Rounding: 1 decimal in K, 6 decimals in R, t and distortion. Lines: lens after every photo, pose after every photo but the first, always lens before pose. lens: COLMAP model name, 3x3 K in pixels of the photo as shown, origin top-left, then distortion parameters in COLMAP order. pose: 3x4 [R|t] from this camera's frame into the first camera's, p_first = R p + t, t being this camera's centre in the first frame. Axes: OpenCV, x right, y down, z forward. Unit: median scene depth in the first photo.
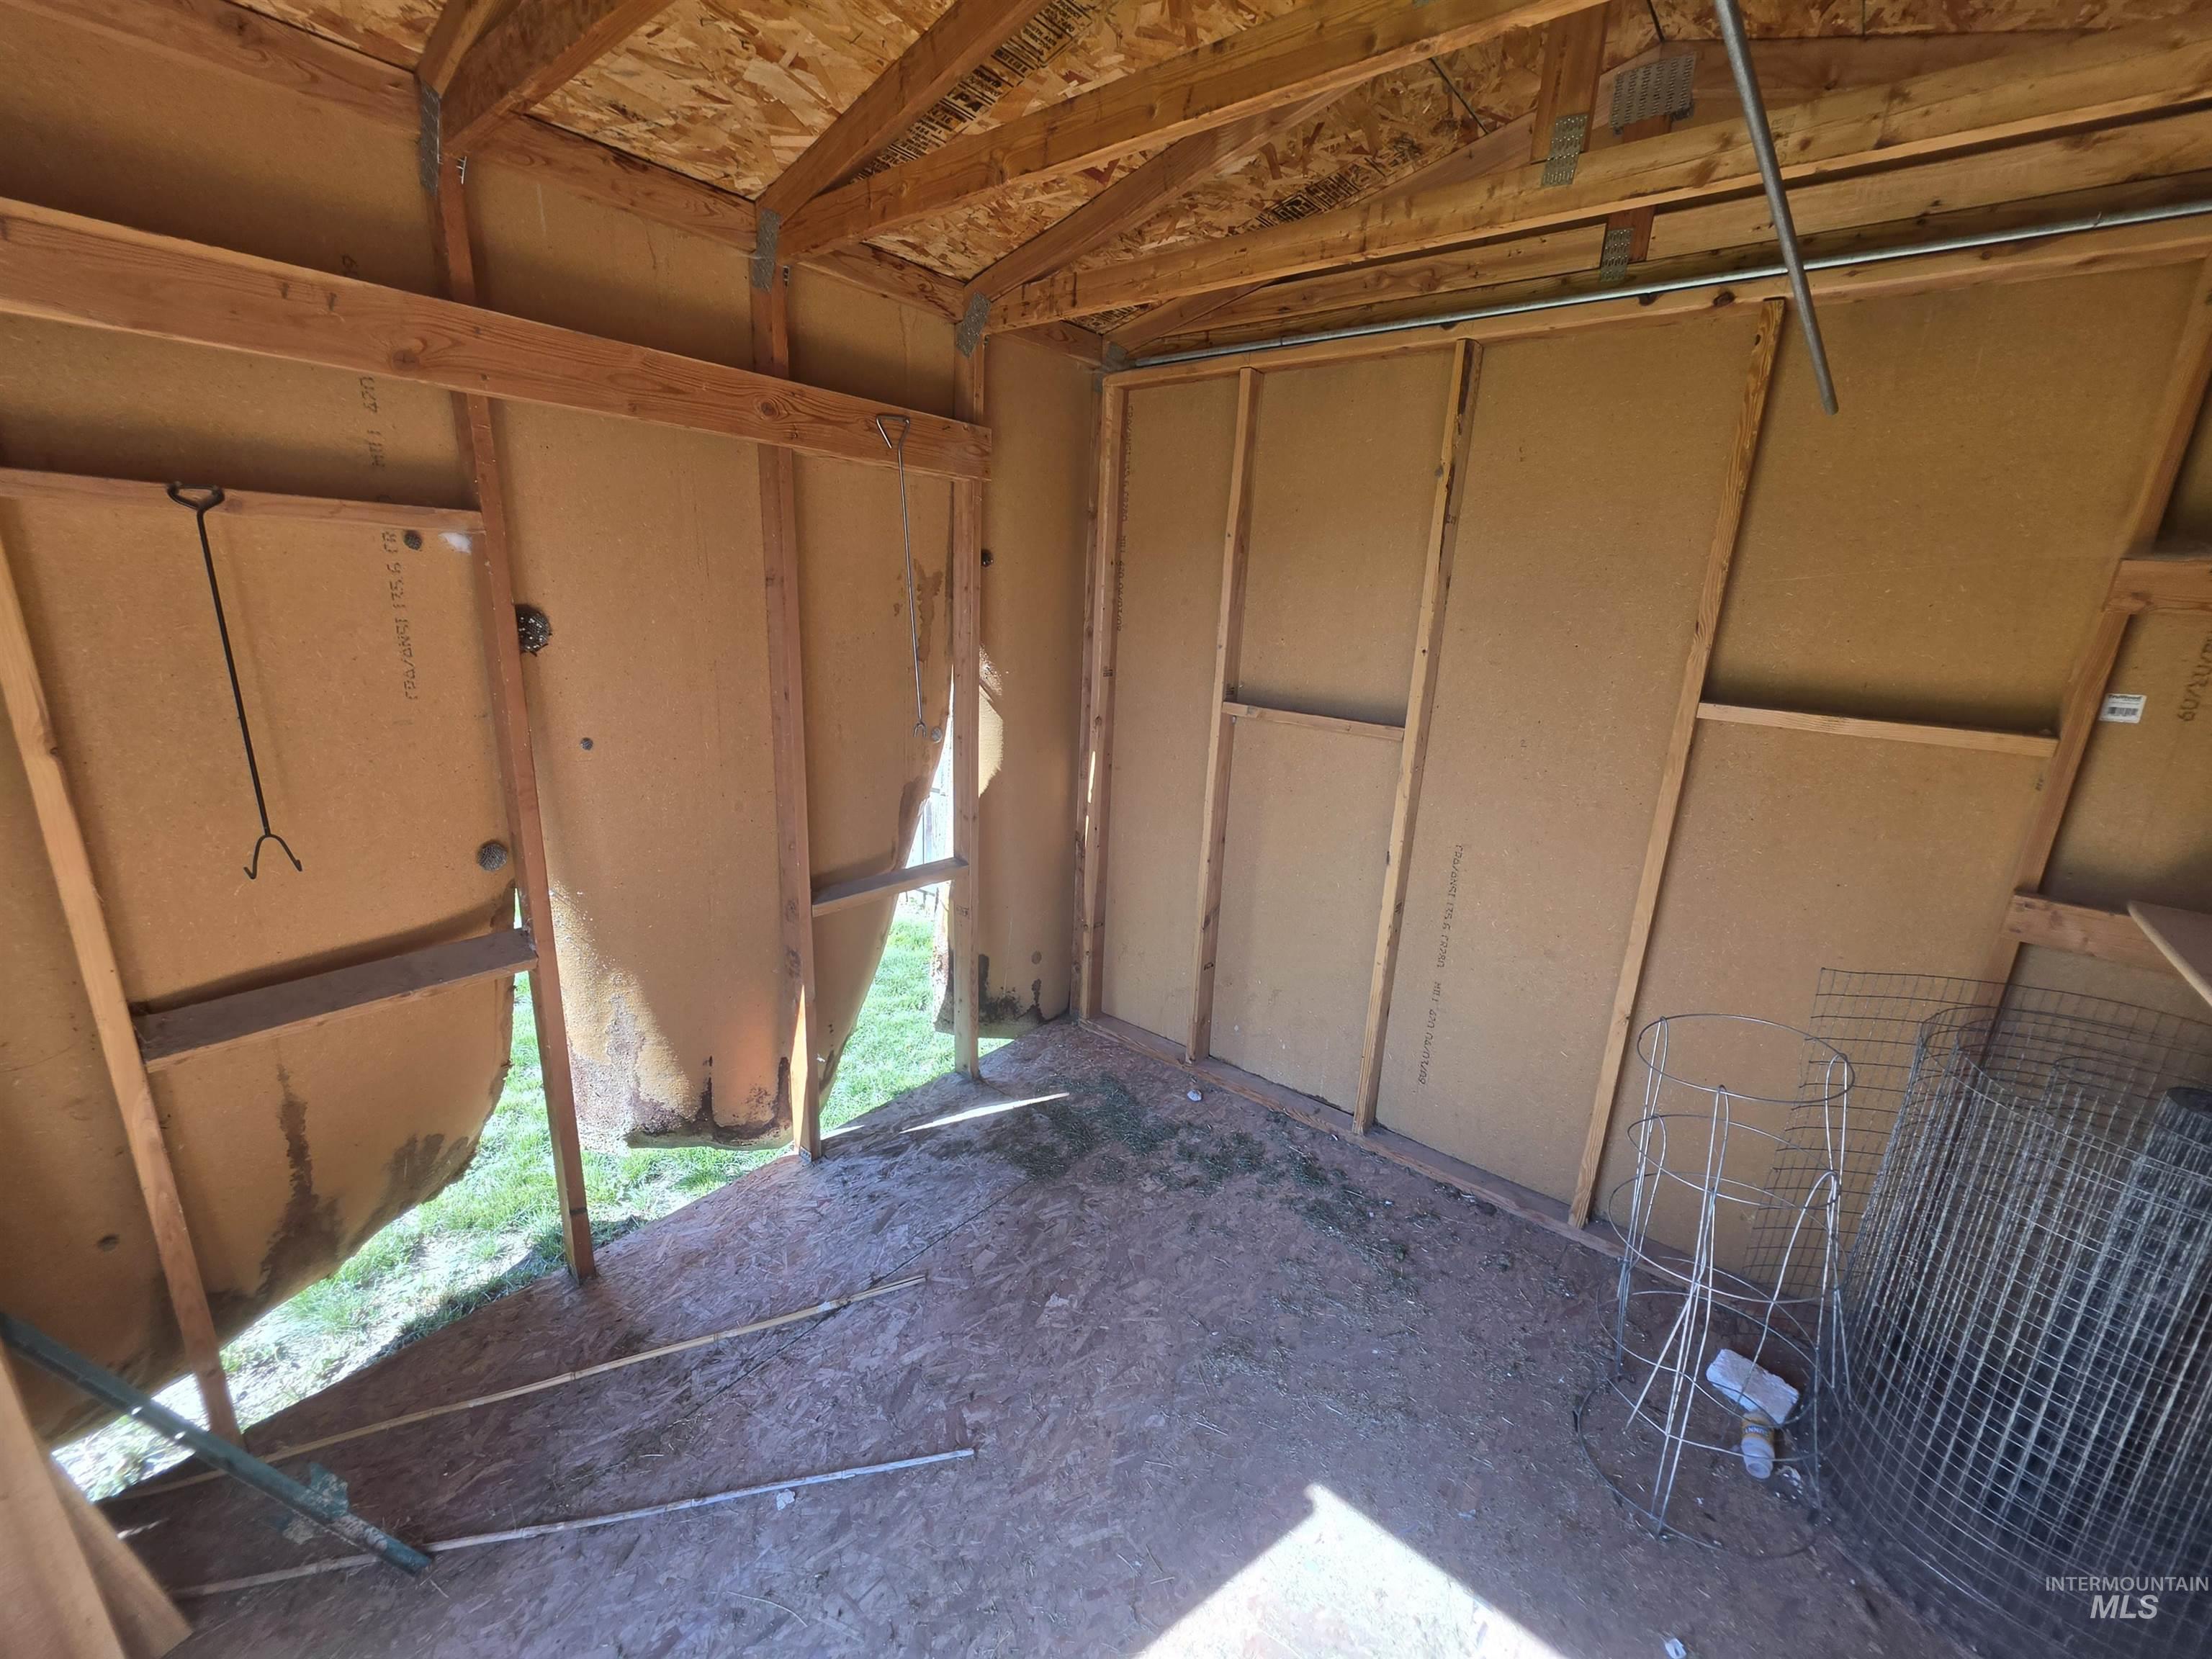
lens RADIAL K [[890.6, 0, 1109.7], [0, 890.6, 835.6], [0, 0, 1]] dist [-0.002586, -0.000194]
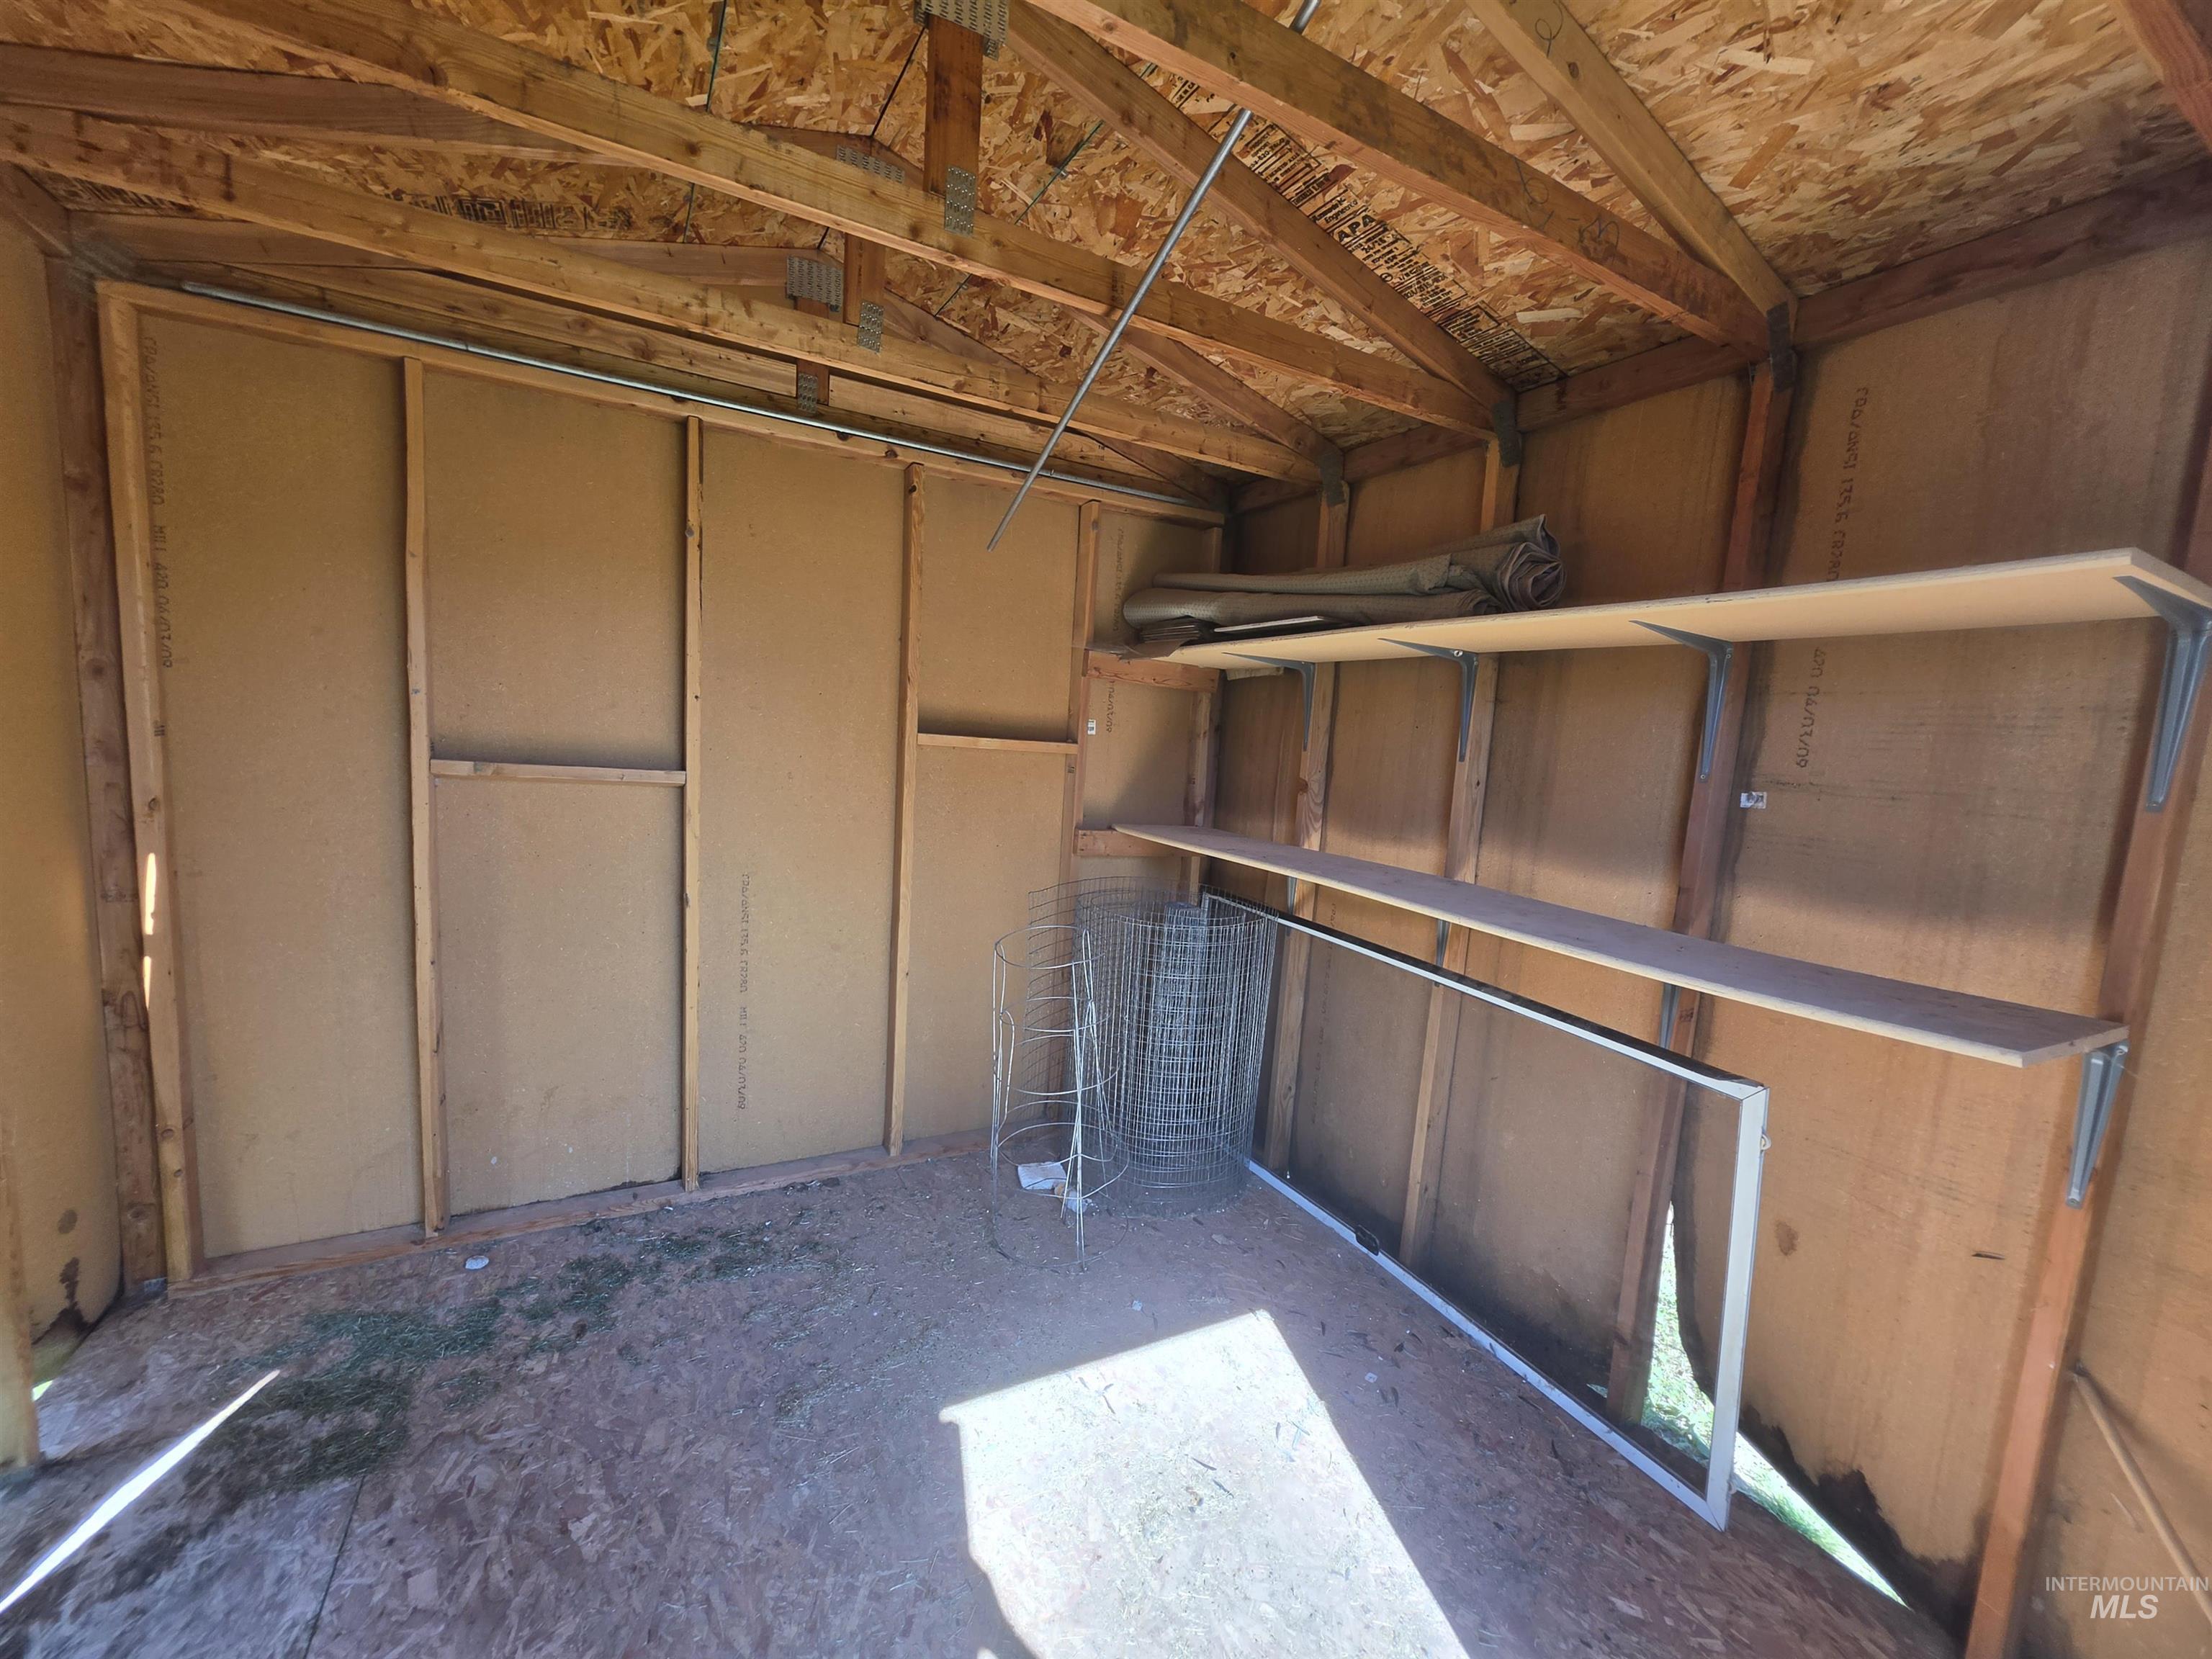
lens RADIAL K [[890.6, 0, 1109.7], [0, 890.6, 835.6], [0, 0, 1]] dist [-0.002586, -0.000194]
pose [[0.373268, -0.129495, 0.918641, -0.433262], [0.198131, 0.978492, 0.057426, -0.009739], [-0.906319, 0.160576, 0.390897, 0.162857]]
